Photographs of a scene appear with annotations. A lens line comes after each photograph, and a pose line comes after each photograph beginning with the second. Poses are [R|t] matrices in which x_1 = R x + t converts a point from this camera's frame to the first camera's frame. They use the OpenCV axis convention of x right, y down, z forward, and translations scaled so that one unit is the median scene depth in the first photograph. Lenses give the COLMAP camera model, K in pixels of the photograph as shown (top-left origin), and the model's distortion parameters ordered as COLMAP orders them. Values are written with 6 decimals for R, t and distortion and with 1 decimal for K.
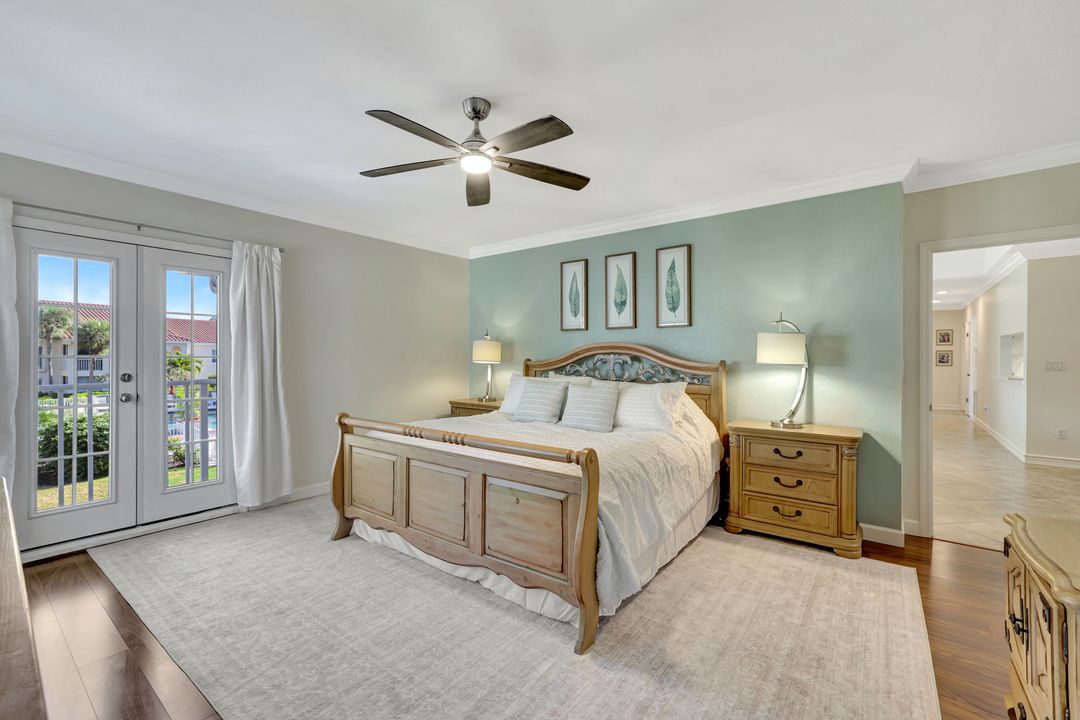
lens RADIAL K [[476.2, 0, 538.7], [0, 476.2, 360.8], [0, 0, 1]] dist [-0.020849, 0.000740]
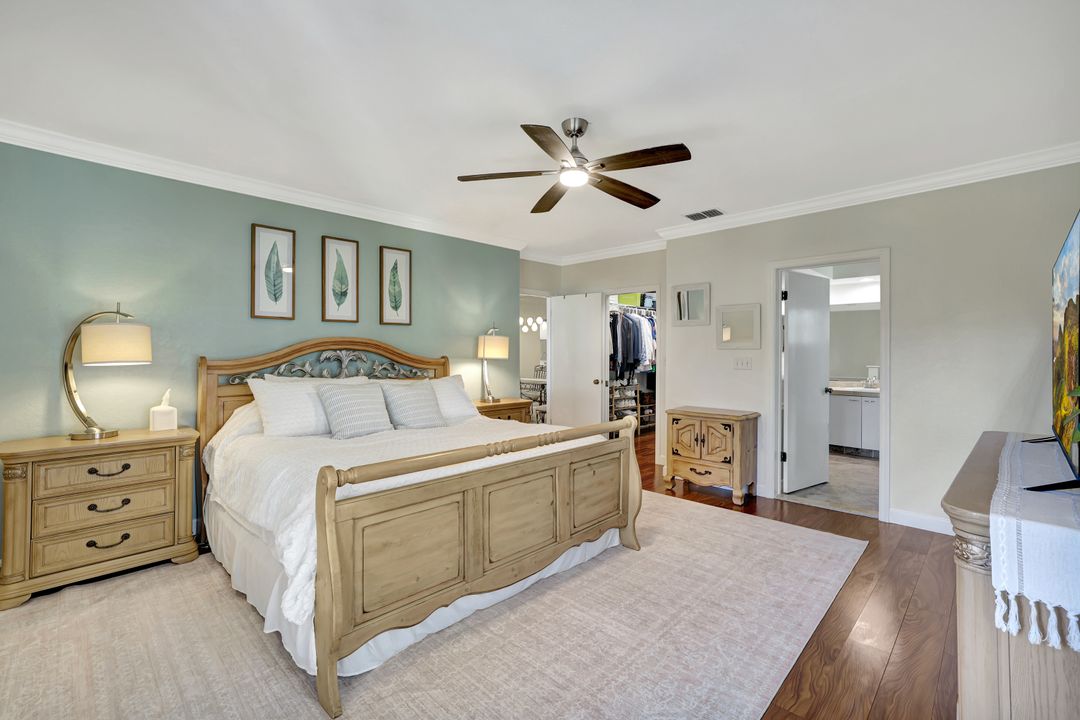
lens RADIAL K [[476.2, 0, 539.3], [0, 476.2, 348.4], [0, 0, 1]] dist [-0.020849, 0.000740]
pose [[0.099024, 0.007425, 0.995057, -0.691026], [0.010939, 0.999904, -0.008550, -0.005878], [-0.995025, 0.011732, 0.098933, 0.549779]]
